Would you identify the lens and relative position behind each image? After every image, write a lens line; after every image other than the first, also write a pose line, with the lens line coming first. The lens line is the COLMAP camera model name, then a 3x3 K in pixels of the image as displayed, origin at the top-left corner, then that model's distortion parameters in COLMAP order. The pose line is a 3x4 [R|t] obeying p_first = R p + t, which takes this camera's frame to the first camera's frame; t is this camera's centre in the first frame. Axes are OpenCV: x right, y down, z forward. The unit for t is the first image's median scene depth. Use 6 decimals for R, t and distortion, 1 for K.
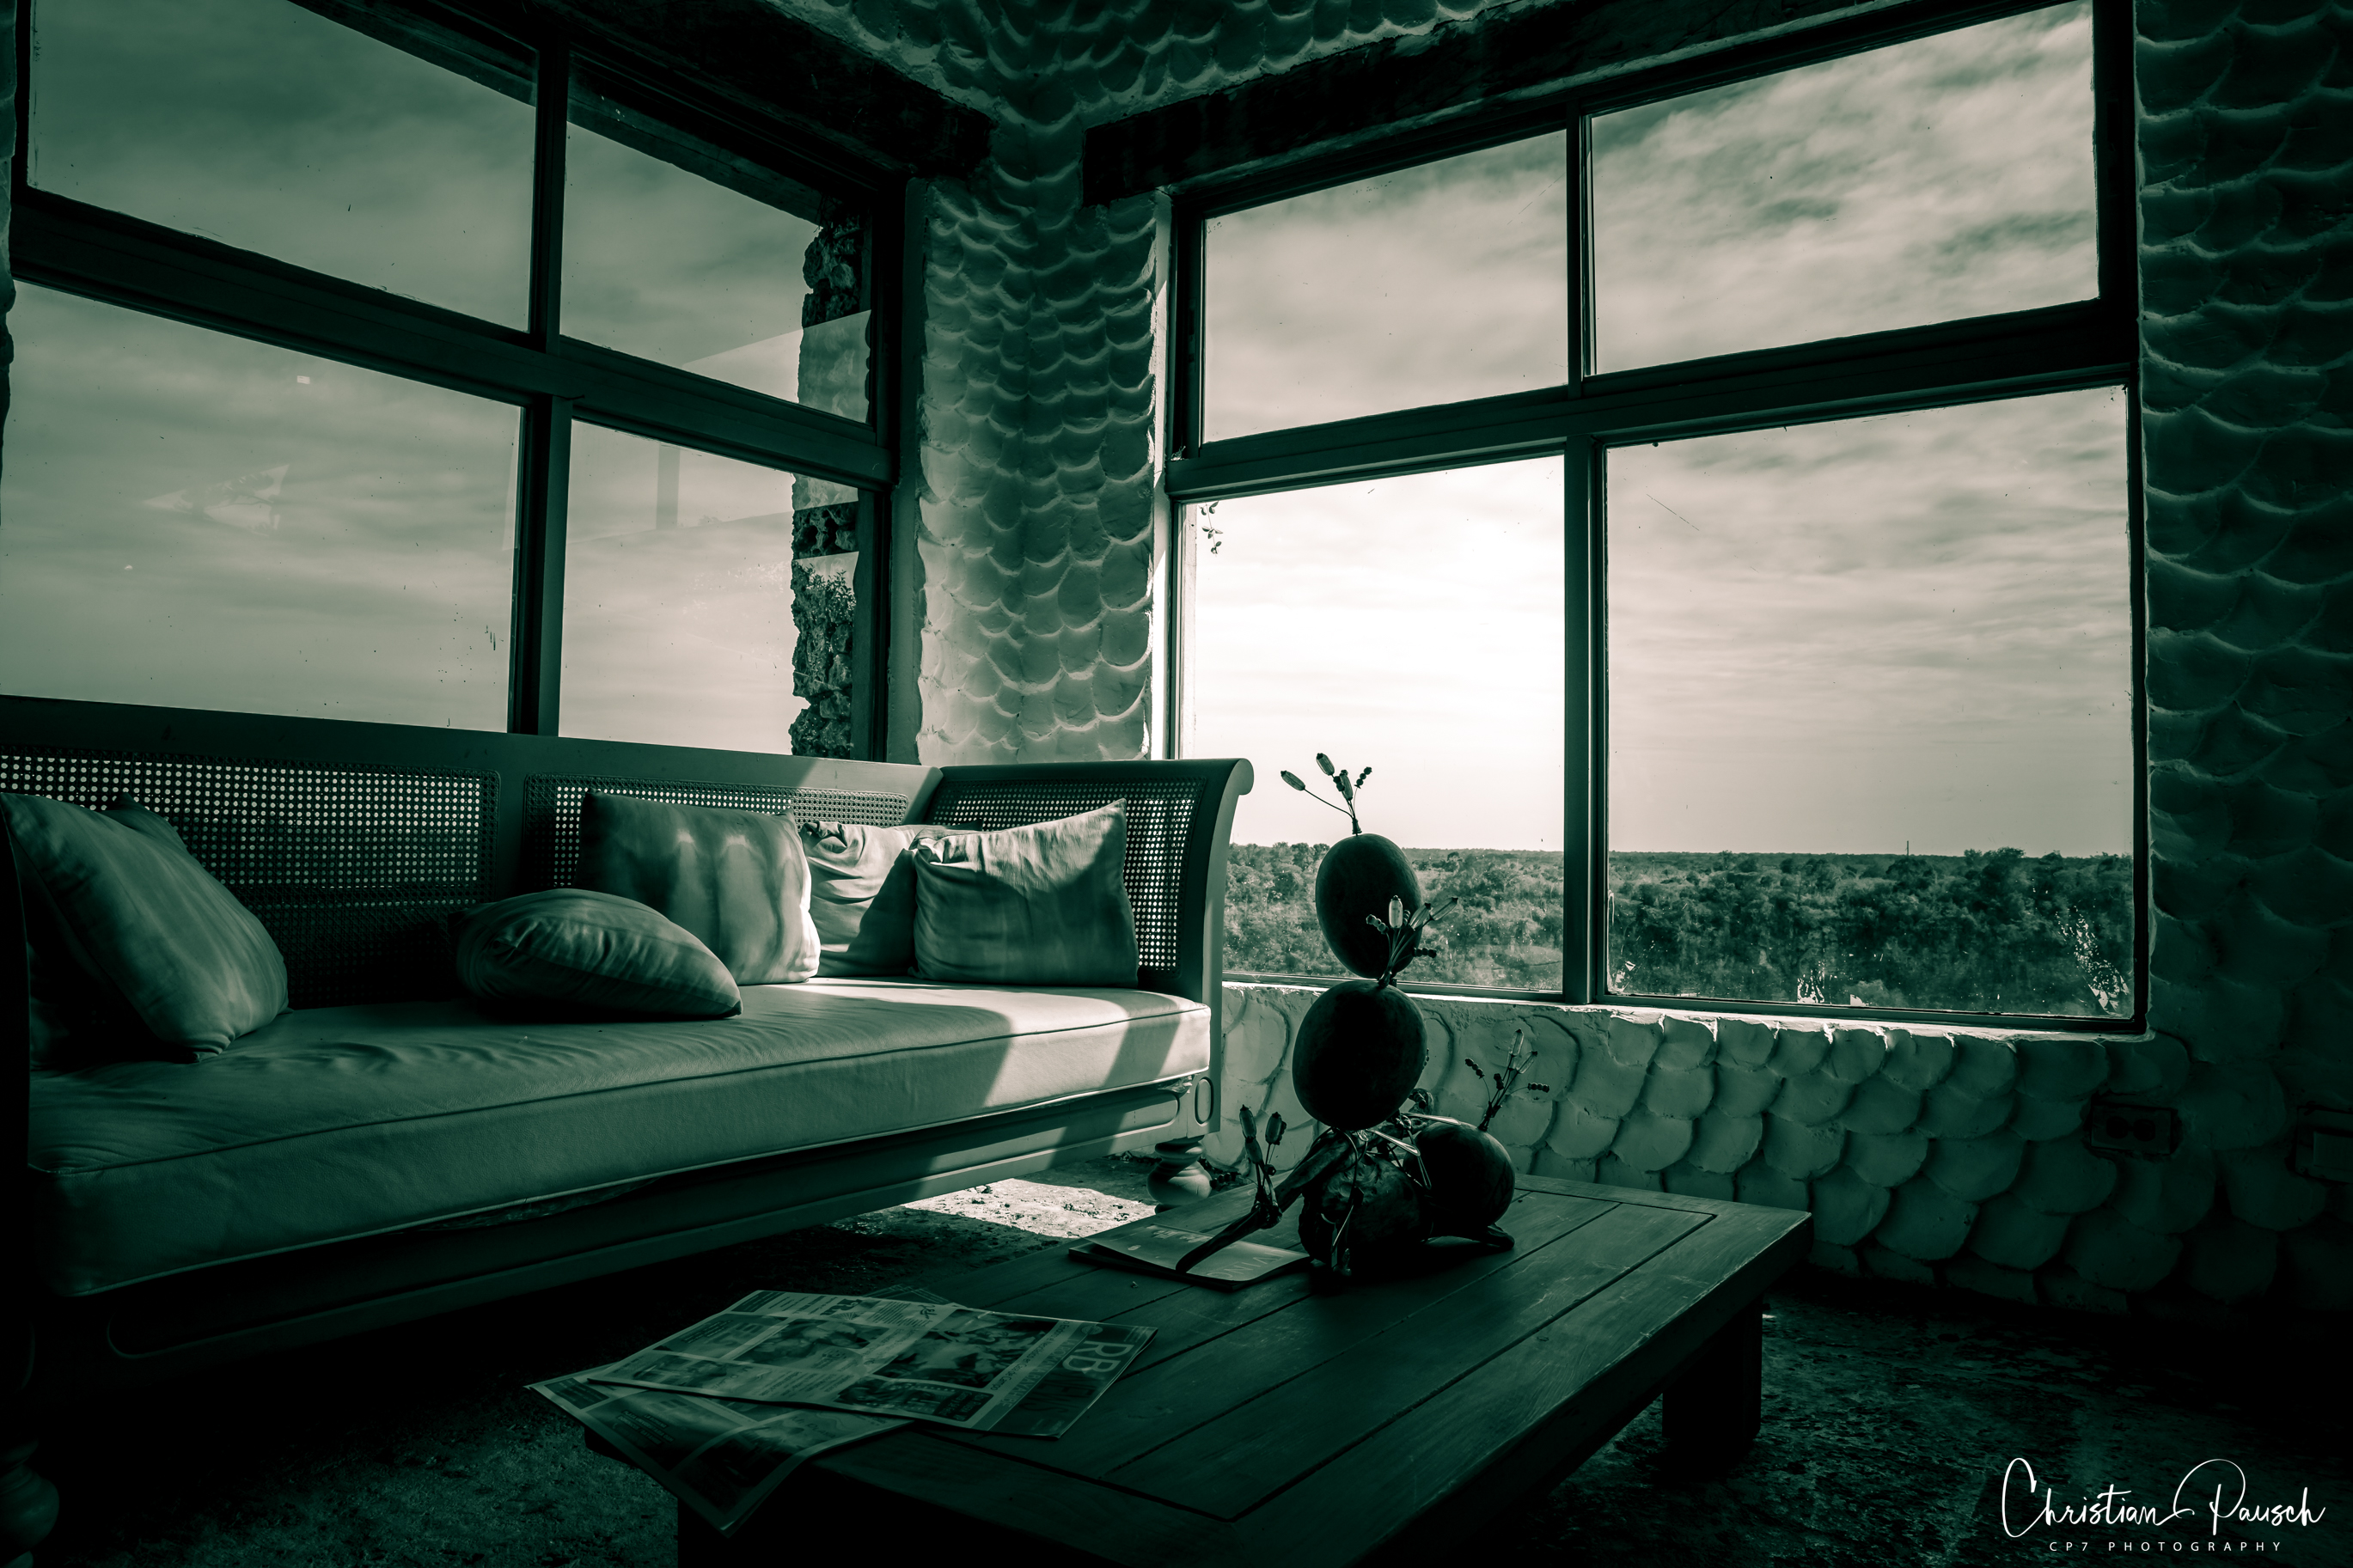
lens RADIAL K [[1572.6, 0, 1176.5], [0, 1572.6, 784.0], [0, 0, 1]] dist [-0.105765, 0.087148]
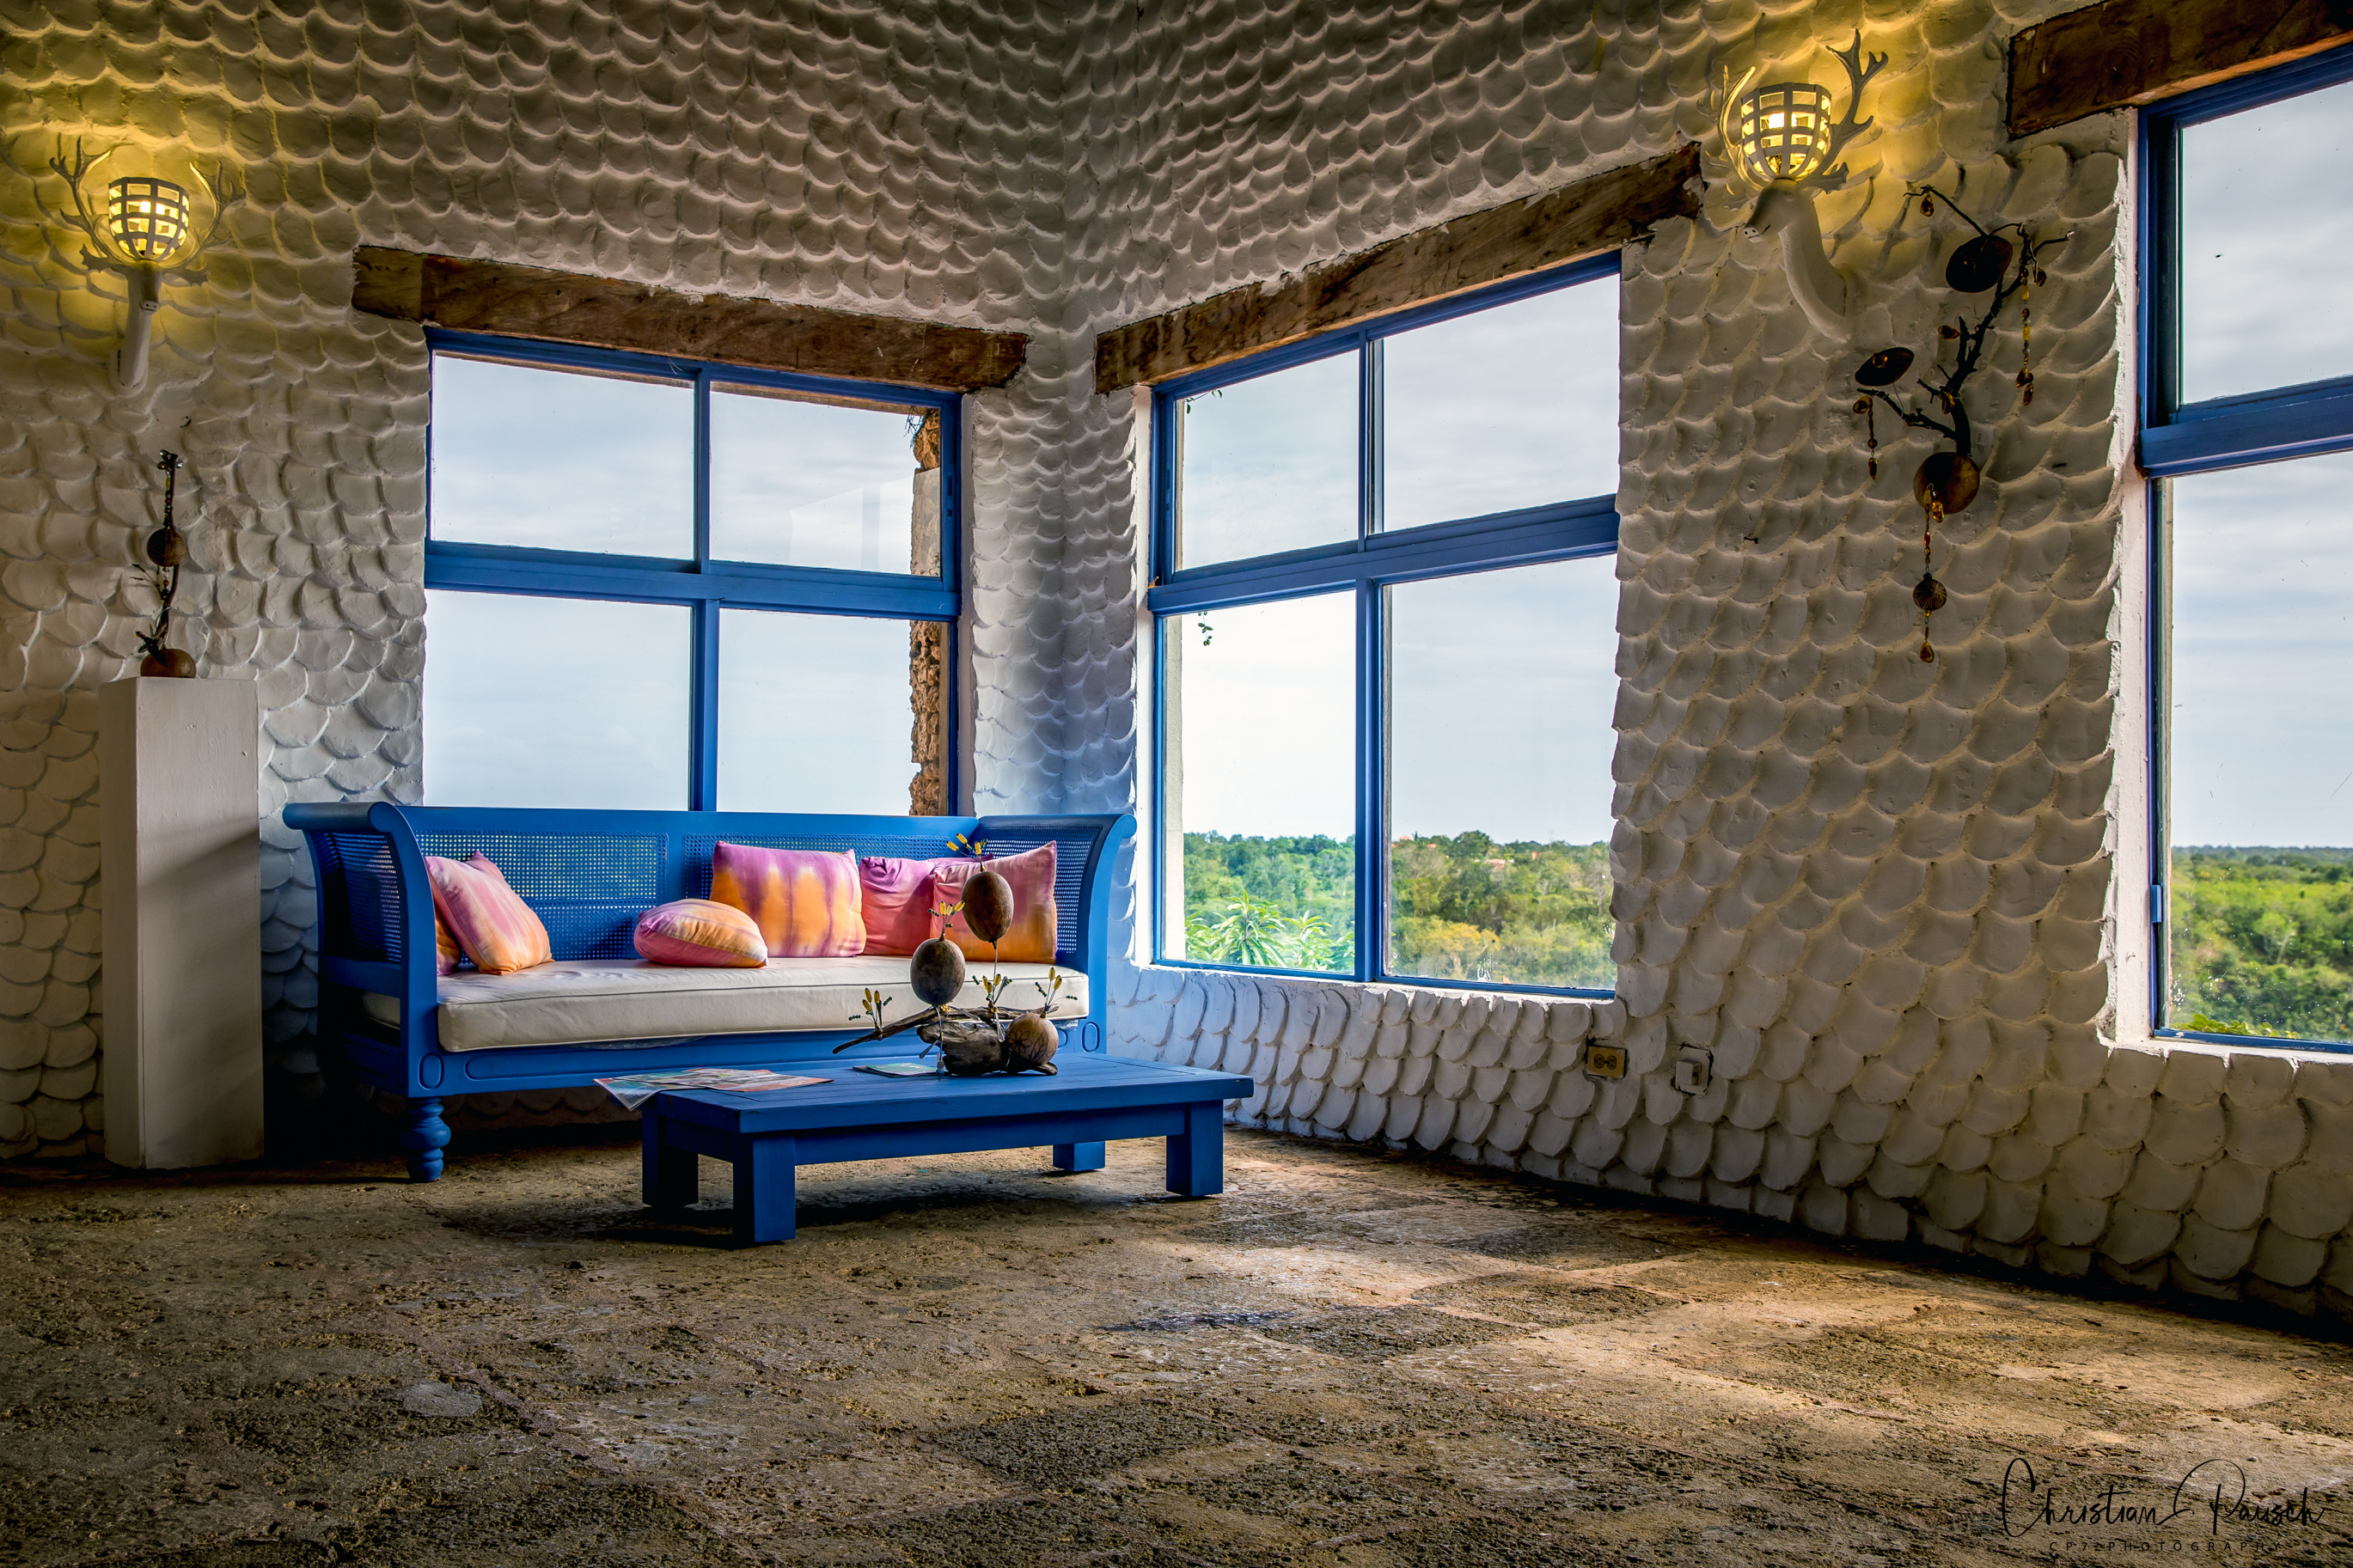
lens RADIAL K [[2419.7, 0, 1176.5], [0, 2419.7, 784.0], [0, 0, 1]] dist [-0.013557, -0.004940]
pose [[0.934891, -0.015482, -0.354597, 0.786590], [0.021350, 0.999692, 0.012643, -0.062822], [0.354292, -0.019391, 0.934934, -0.996513]]
